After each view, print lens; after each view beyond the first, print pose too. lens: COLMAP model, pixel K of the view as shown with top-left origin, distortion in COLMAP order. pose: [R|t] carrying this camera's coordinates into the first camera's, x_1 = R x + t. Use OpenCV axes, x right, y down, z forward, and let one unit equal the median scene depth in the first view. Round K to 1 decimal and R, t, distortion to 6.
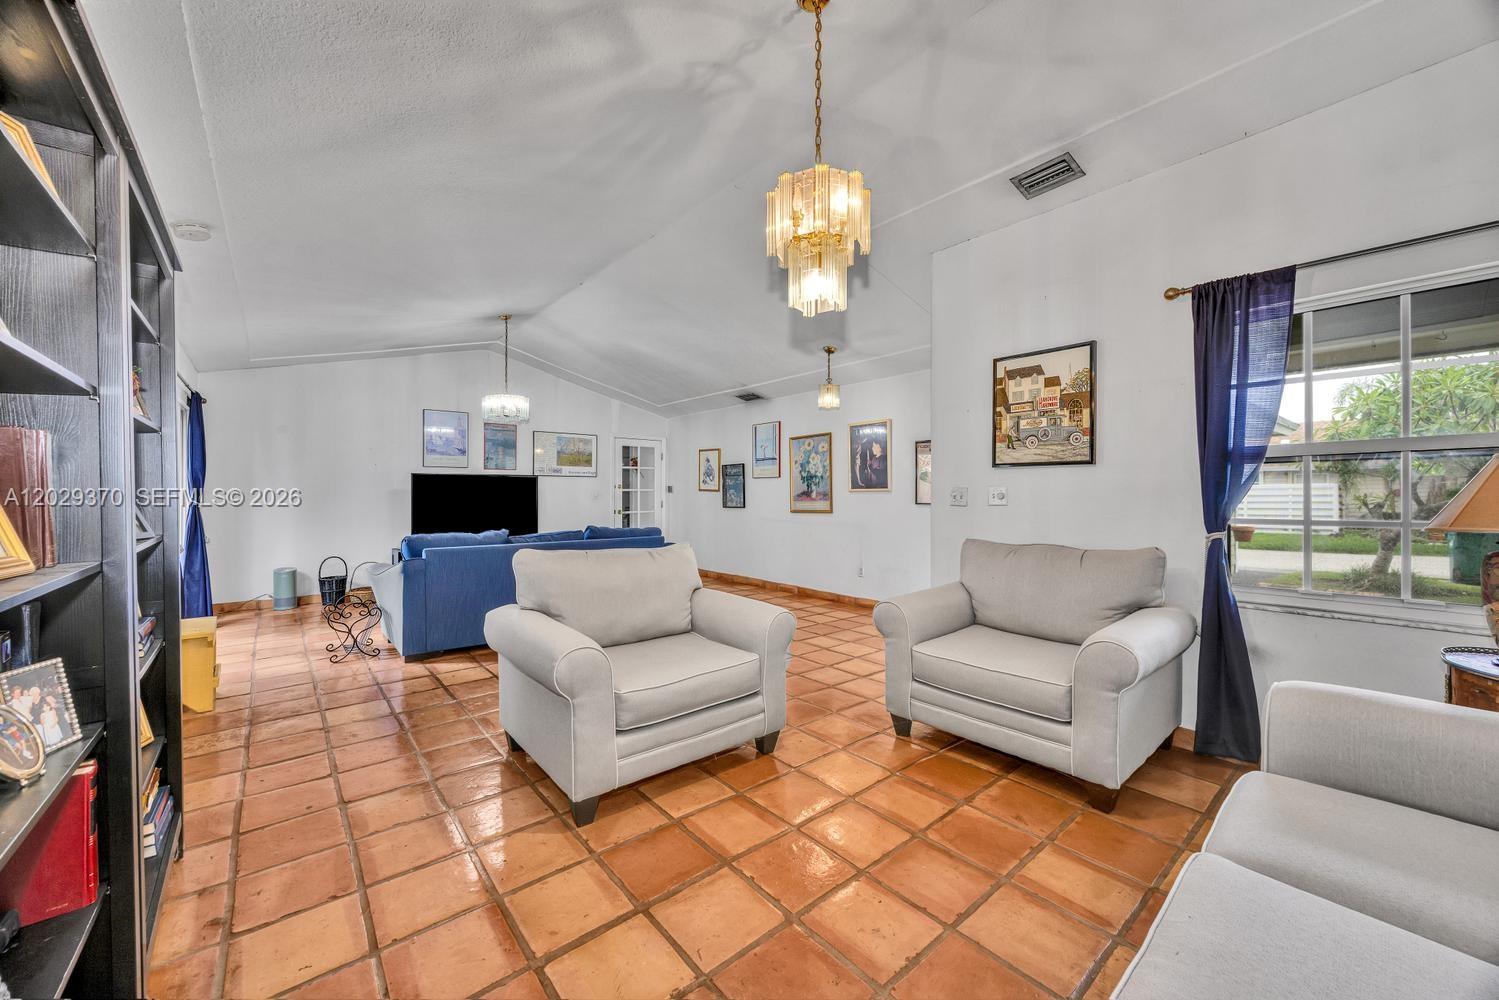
lens RADIAL K [[572.5, 0, 749.1], [0, 572.5, 494.2], [0, 0, 1]] dist [-0.000013, 0.000013]
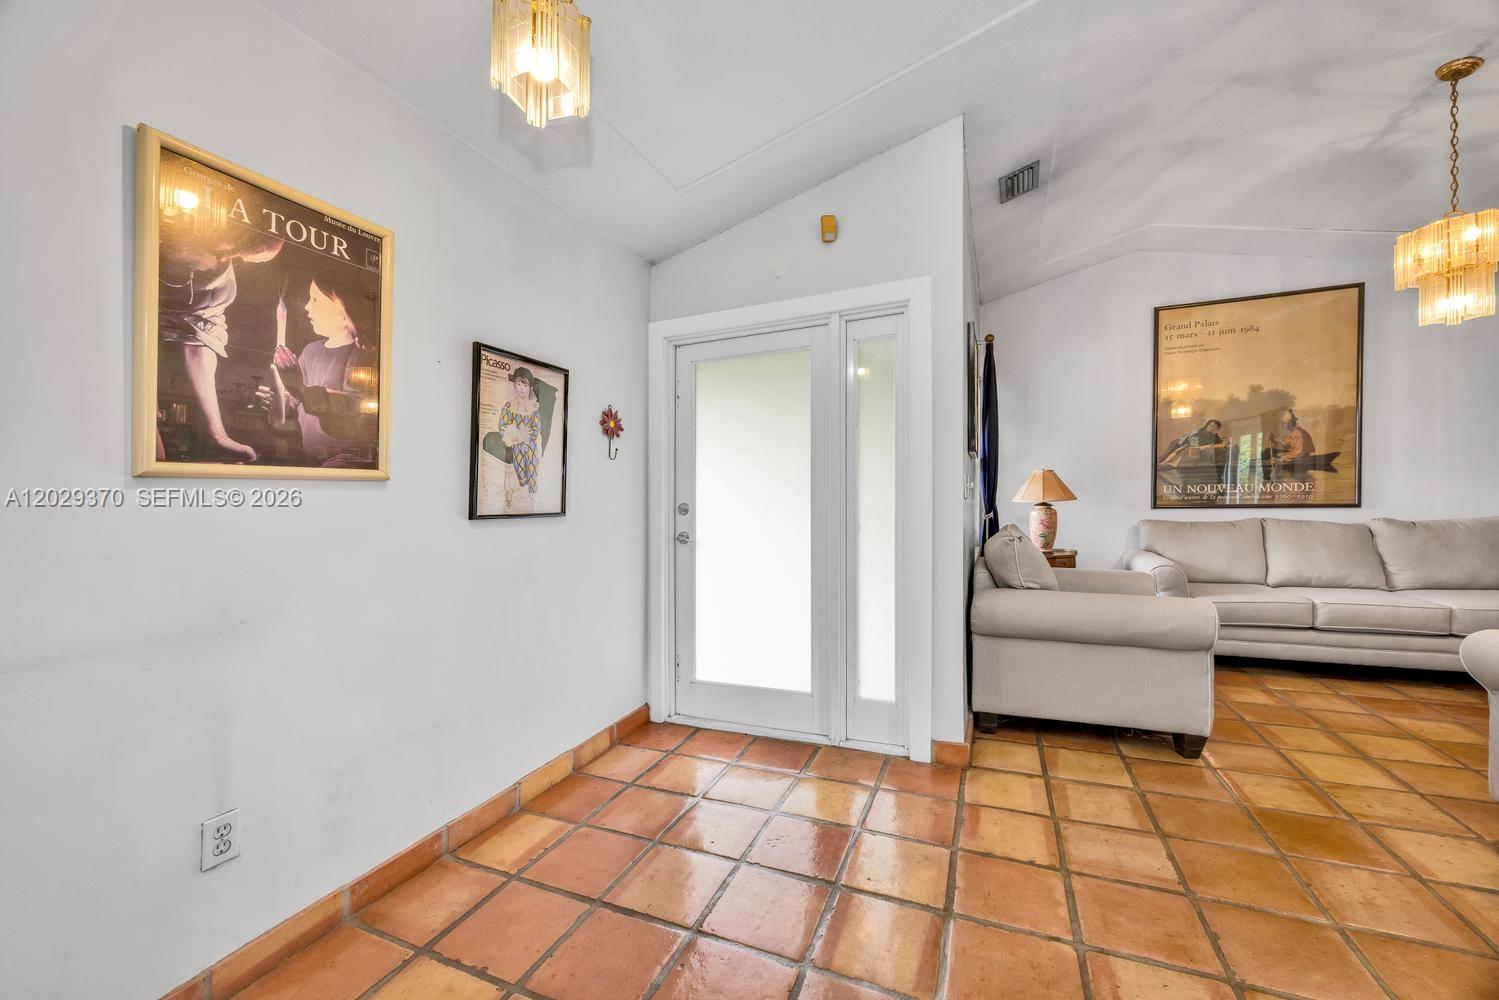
lens RADIAL K [[567.5, 0, 744.0], [0, 567.5, 503.7], [0, 0, 1]] dist [0.000782, 0.000036]
pose [[-0.452824, 0.007831, 0.891565, -0.085130], [0.023093, 0.999729, 0.002948, 0.009196], [-0.891301, 0.021924, -0.452882, 0.867279]]
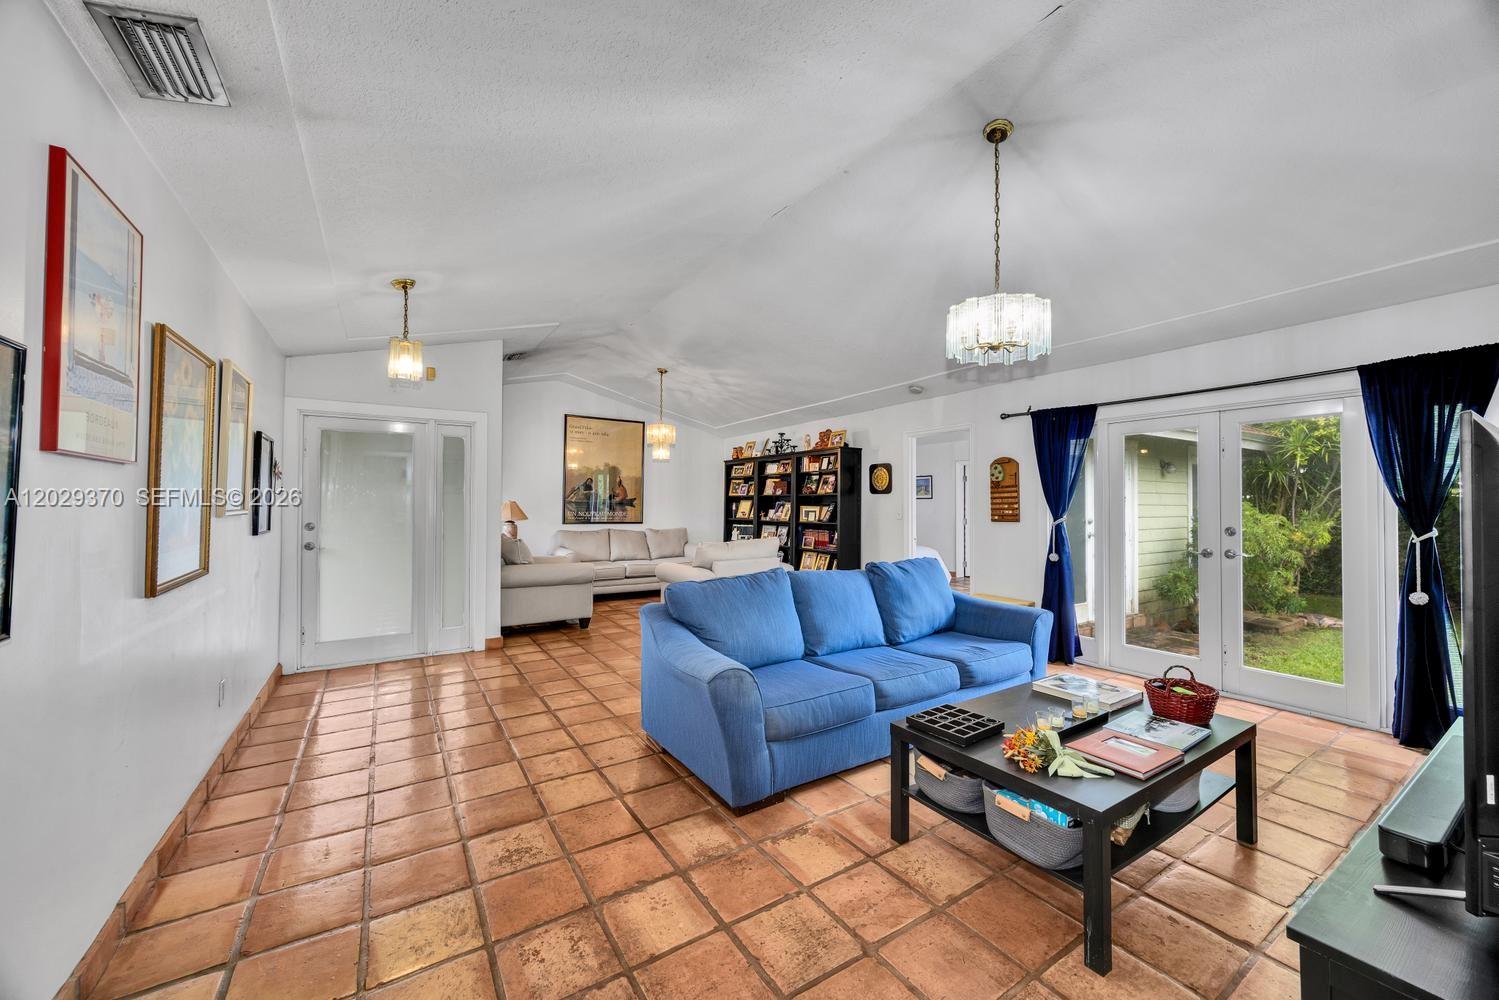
lens RADIAL K [[567.5, 0, 744.0], [0, 567.5, 503.7], [0, 0, 1]] dist [0.000782, 0.000036]
pose [[-0.992124, 0.000421, 0.125256, -0.249631], [-0.000248, 0.999986, -0.005323, -0.010027], [-0.125257, -0.005313, -0.992110, 1.308681]]
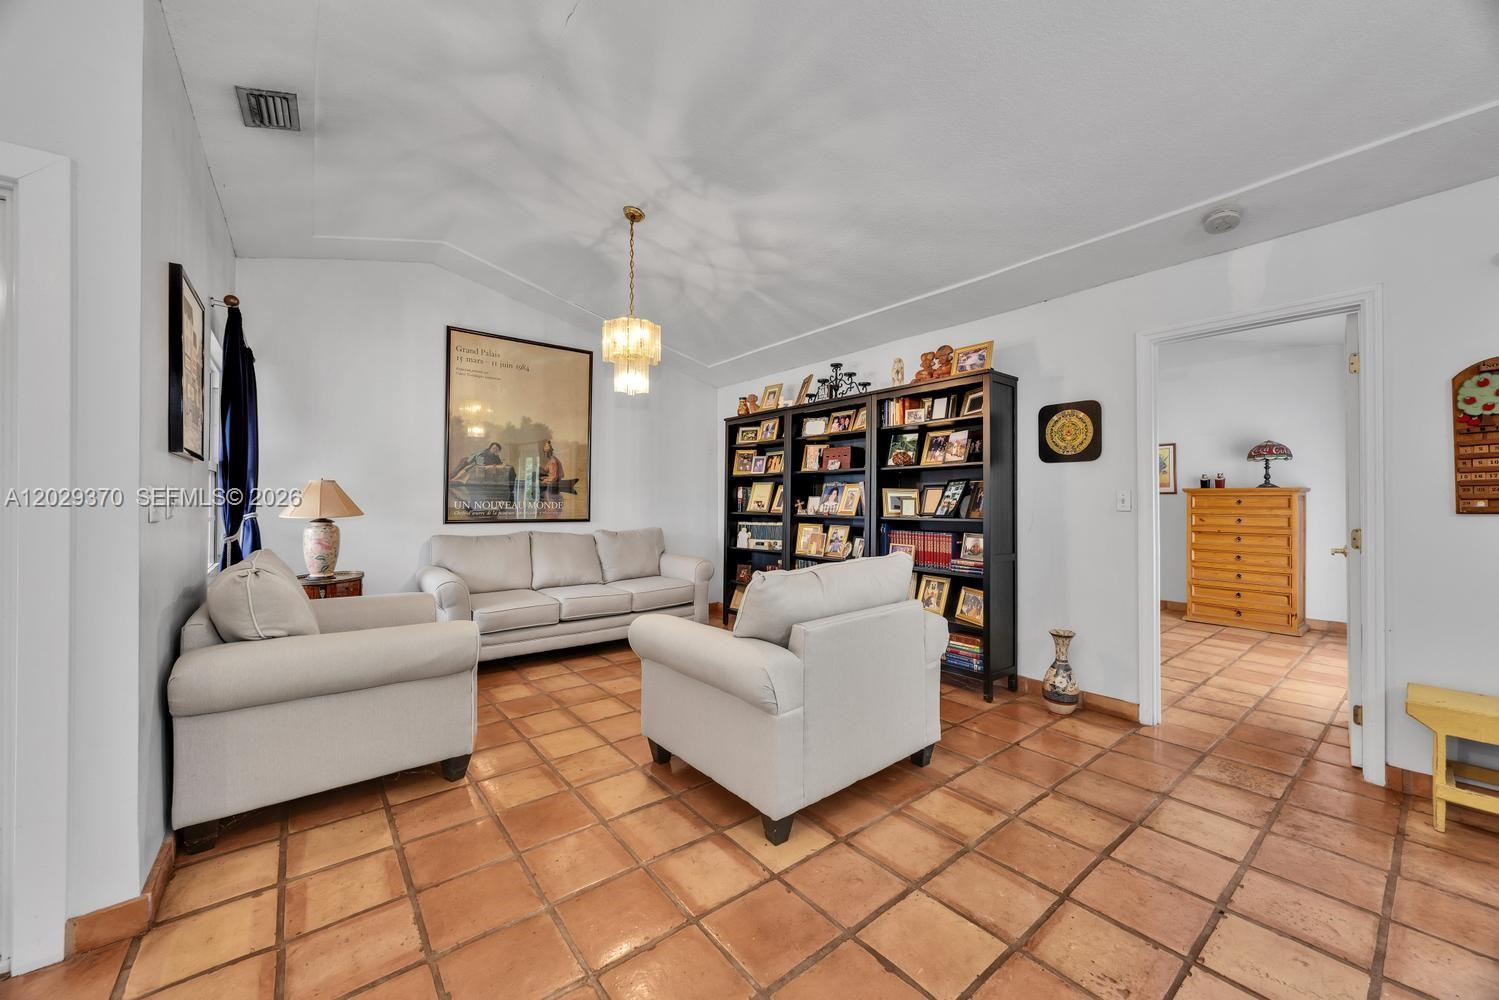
lens RADIAL K [[584.8, 0, 749.5], [0, 584.8, 500.0], [0, 0, 1]] dist [-0.001390, -0.000206]
pose [[-0.999727, 0.003188, 0.023142, -0.085216], [0.003142, 0.999993, -0.002042, 0.001964], [-0.023148, -0.001968, -0.999730, 0.818095]]
